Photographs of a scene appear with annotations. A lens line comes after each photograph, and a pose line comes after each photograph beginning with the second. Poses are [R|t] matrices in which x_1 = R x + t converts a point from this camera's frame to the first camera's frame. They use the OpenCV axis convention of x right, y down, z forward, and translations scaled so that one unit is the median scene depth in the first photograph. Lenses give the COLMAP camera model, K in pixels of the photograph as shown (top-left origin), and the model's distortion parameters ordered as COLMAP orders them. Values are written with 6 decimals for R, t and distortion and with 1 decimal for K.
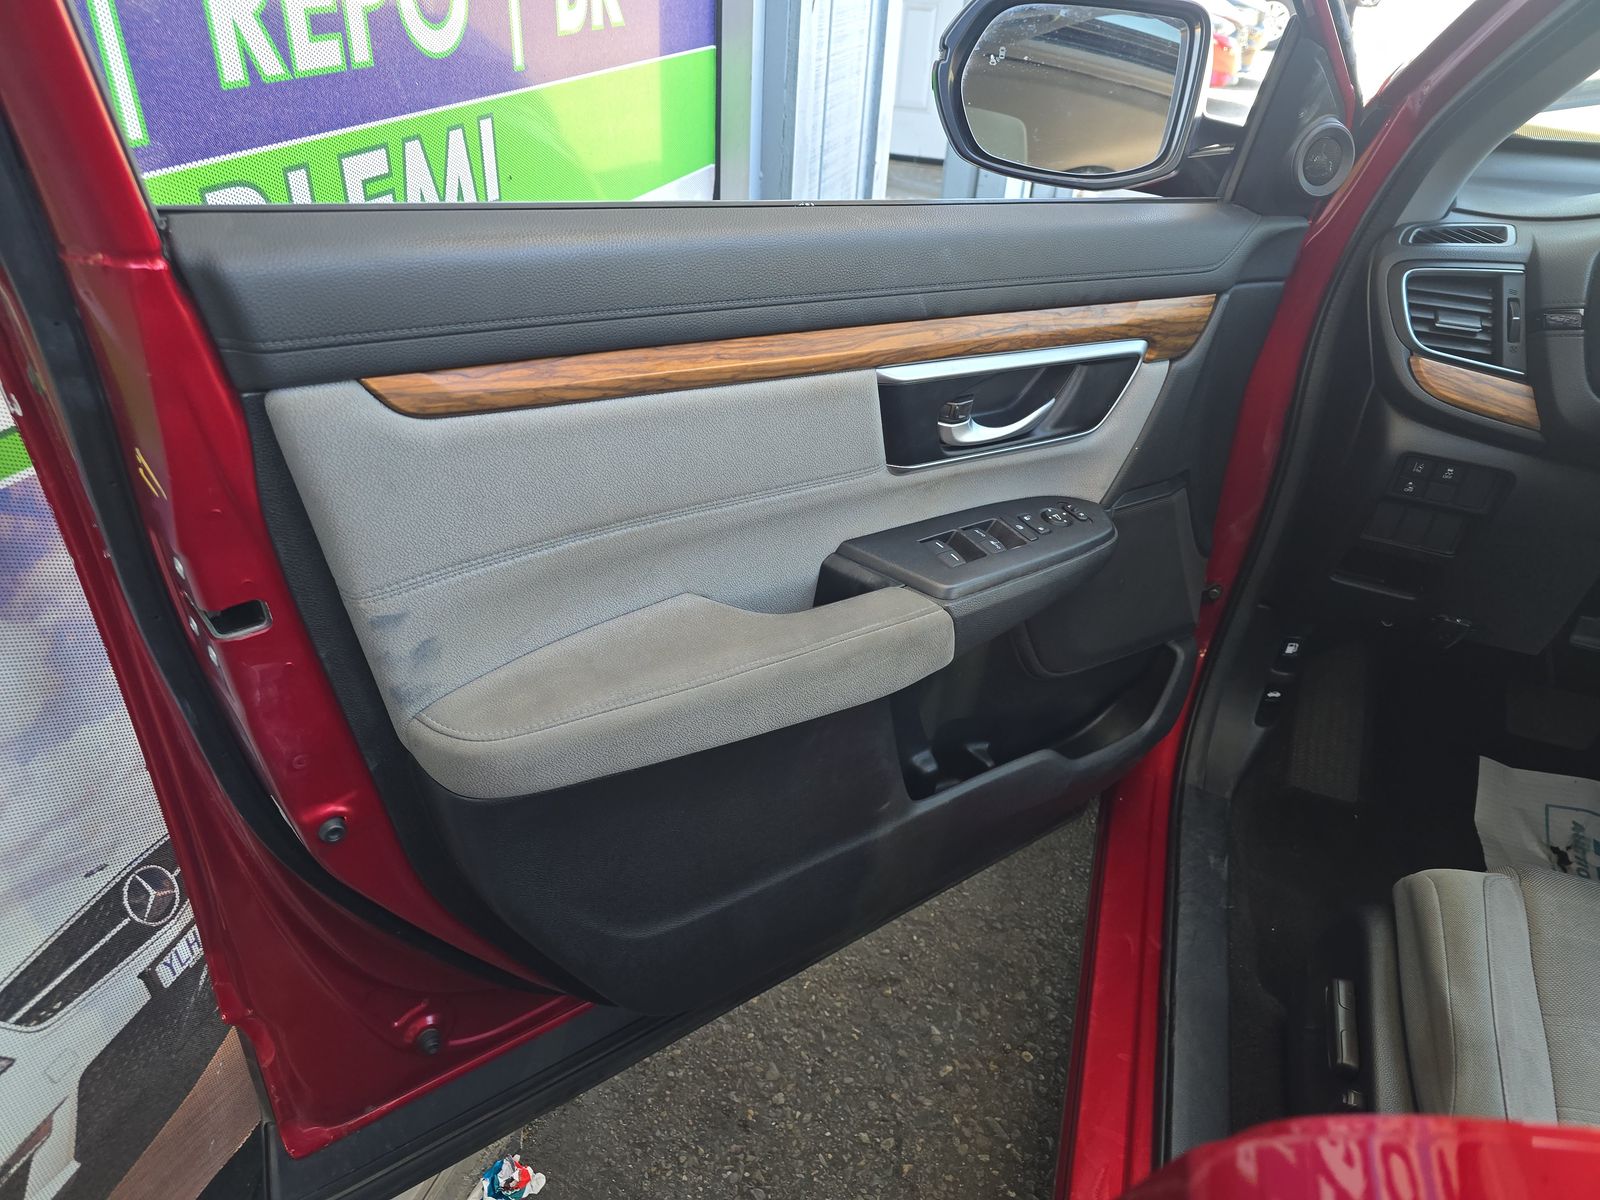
lens RADIAL K [[1066.7, 0, 800.0], [0, 1066.7, 600.0], [0, 0, 1]] dist [0.066399, -0.064417]
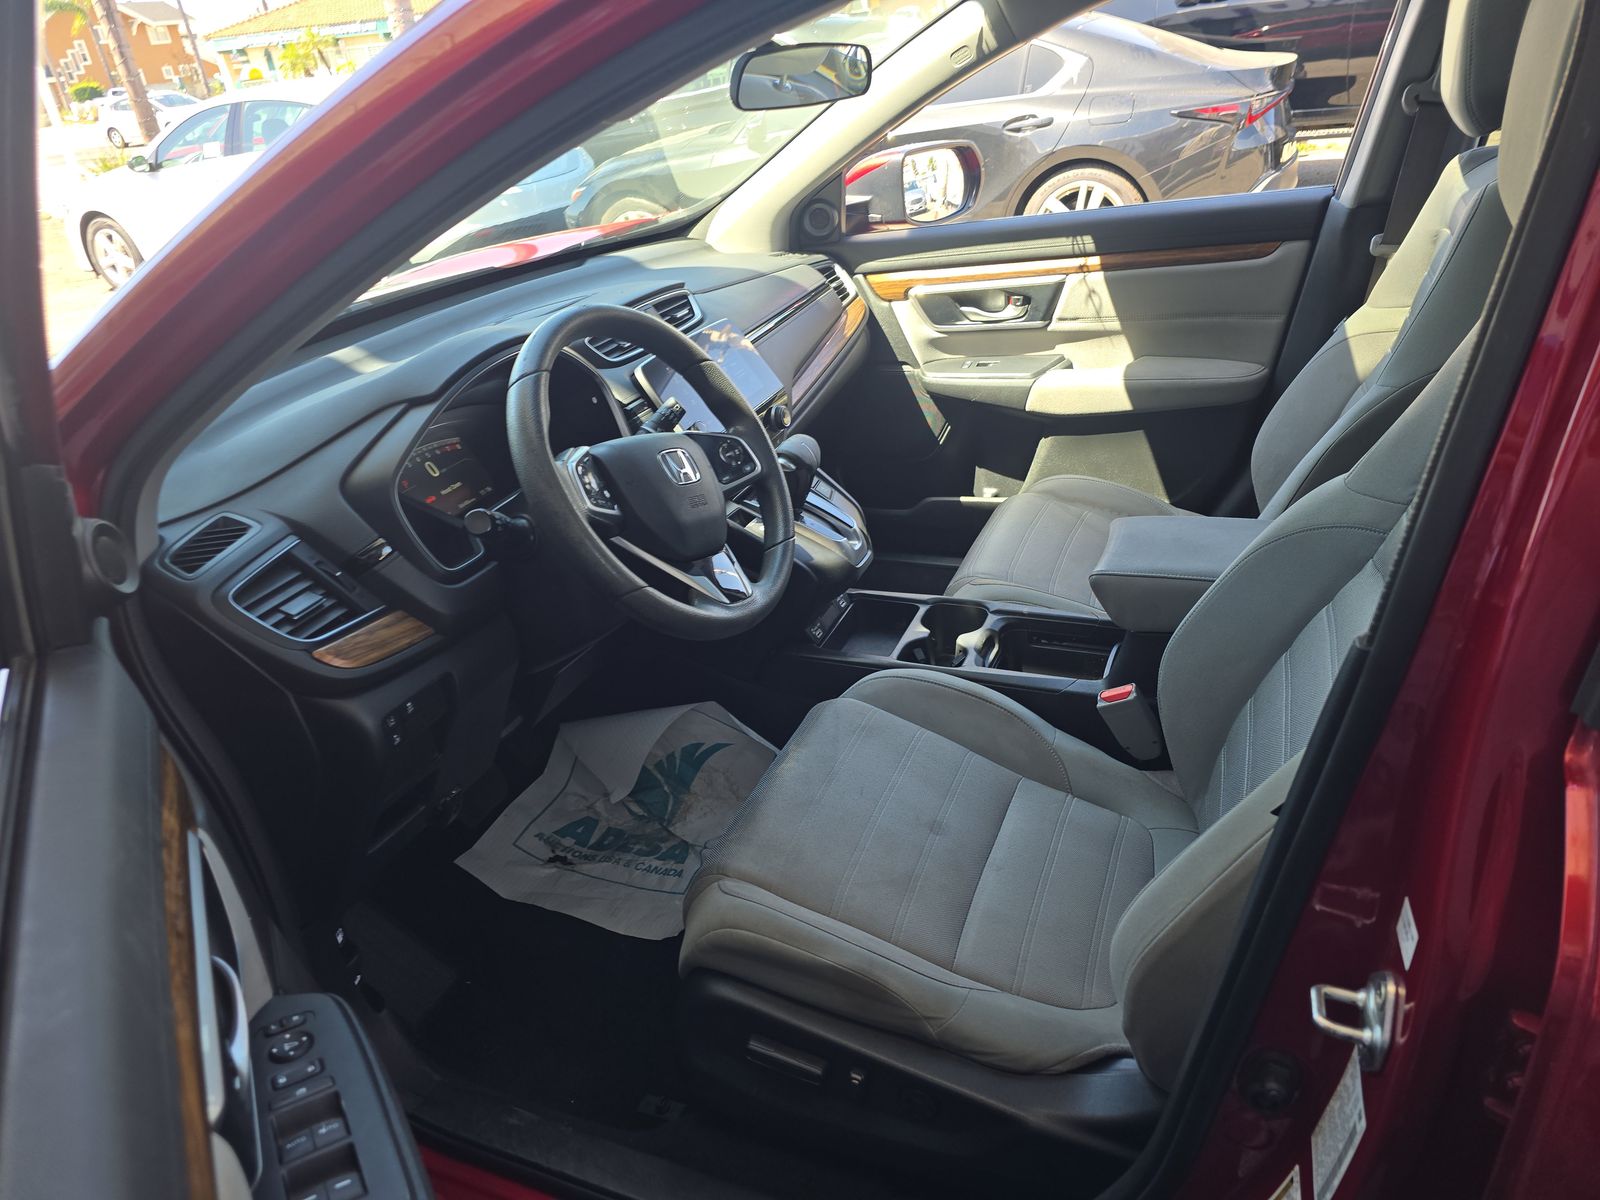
lens RADIAL K [[1066.7, 0, 800.0], [0, 1066.7, 600.0], [0, 0, 1]] dist [0.066399, -0.064417]
pose [[0.091602, -0.528319, 0.844090, -0.204272], [0.637498, 0.682295, 0.357868, -0.325119], [-0.764987, 0.505324, 0.399301, 0.235257]]
